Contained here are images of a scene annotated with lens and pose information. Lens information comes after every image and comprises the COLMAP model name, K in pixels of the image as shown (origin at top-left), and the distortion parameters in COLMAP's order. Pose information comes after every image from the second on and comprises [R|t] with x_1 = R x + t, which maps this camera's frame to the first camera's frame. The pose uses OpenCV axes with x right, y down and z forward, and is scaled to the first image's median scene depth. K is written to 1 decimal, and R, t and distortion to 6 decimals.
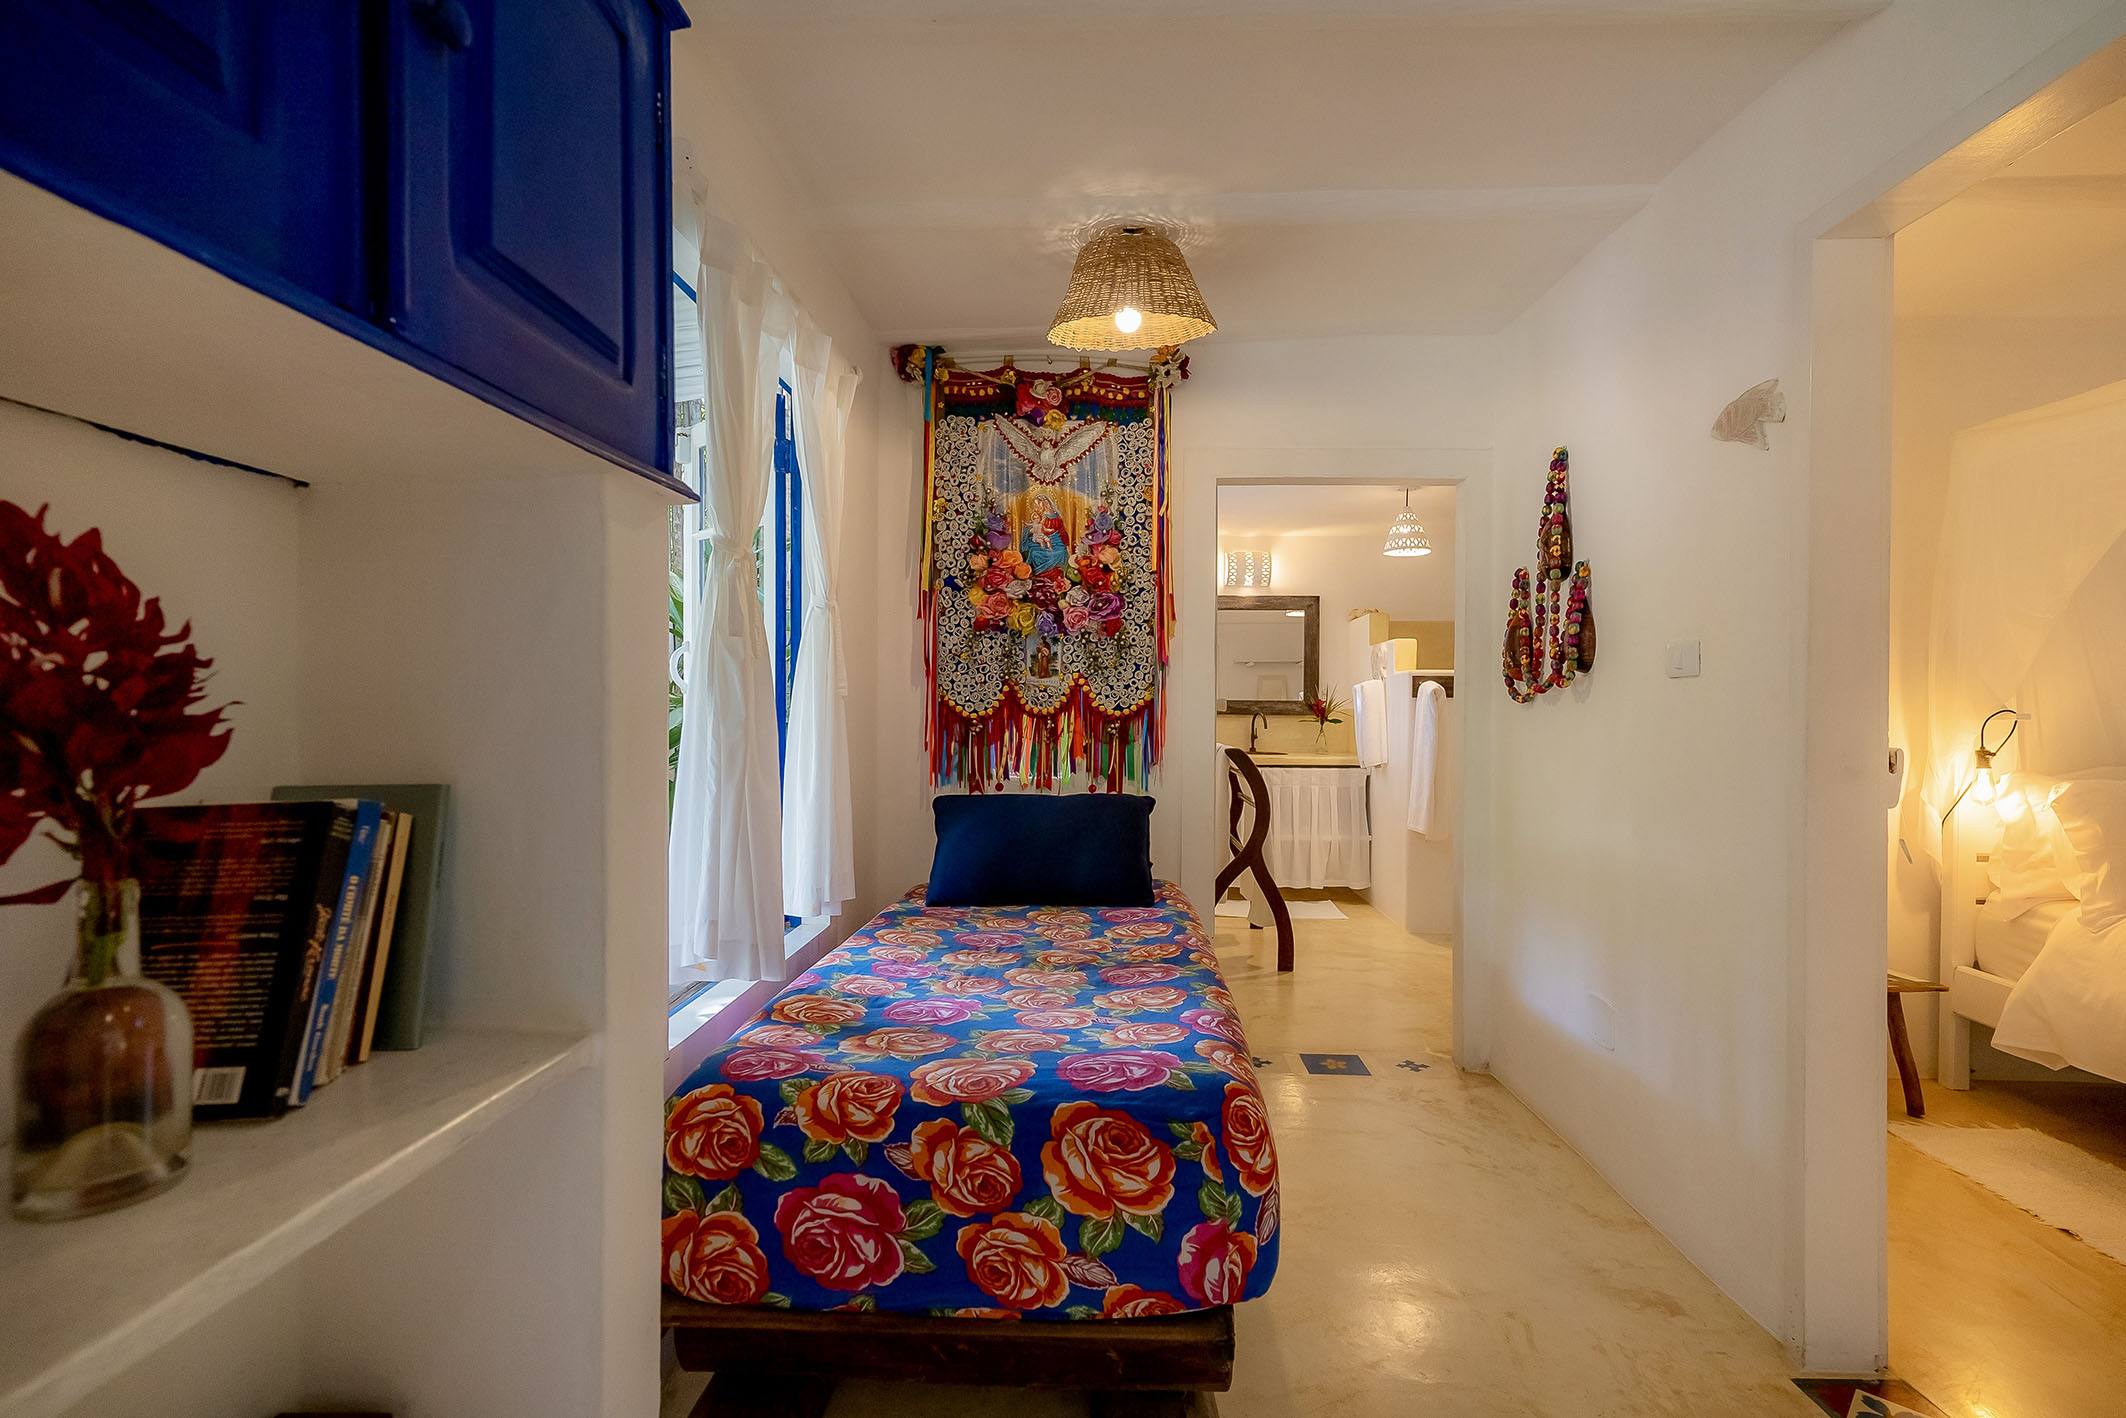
lens RADIAL K [[1021.4, 0, 1069.2], [0, 1021.4, 702.9], [0, 0, 1]] dist [0.005239, 0.000723]
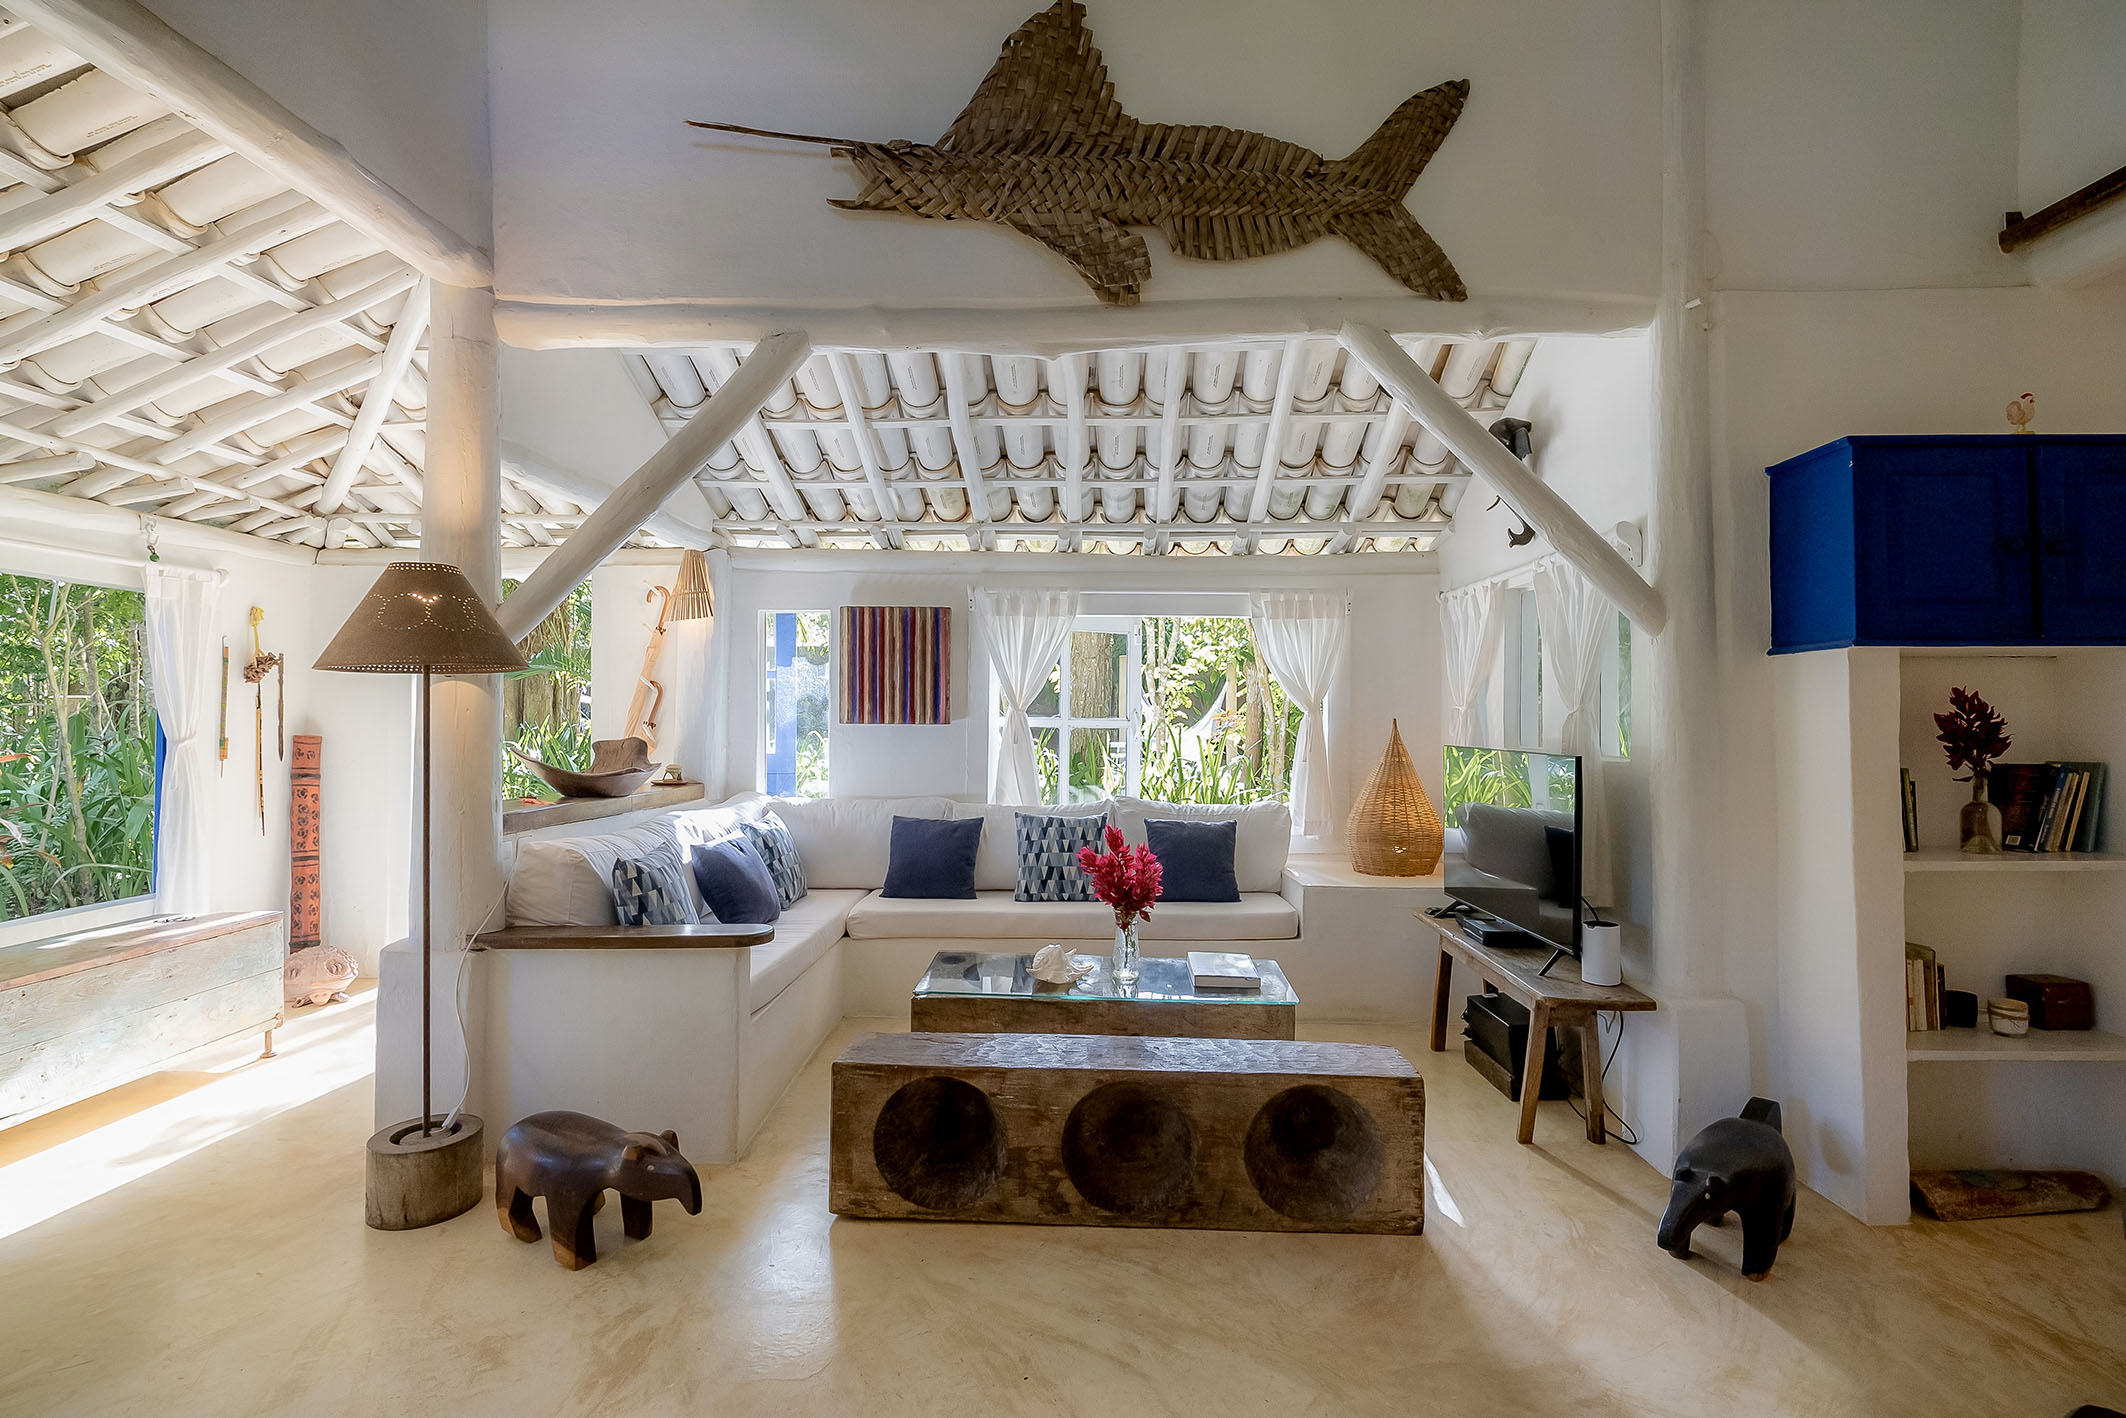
lens RADIAL K [[1021.4, 0, 1072.2], [0, 1021.4, 701.4], [0, 0, 1]] dist [0.005239, 0.000723]
pose [[0.017181, -0.014606, -0.999746, 3.006058], [-0.003156, 0.999888, -0.014662, -0.057062], [0.999847, 0.003407, 0.017133, -2.612184]]
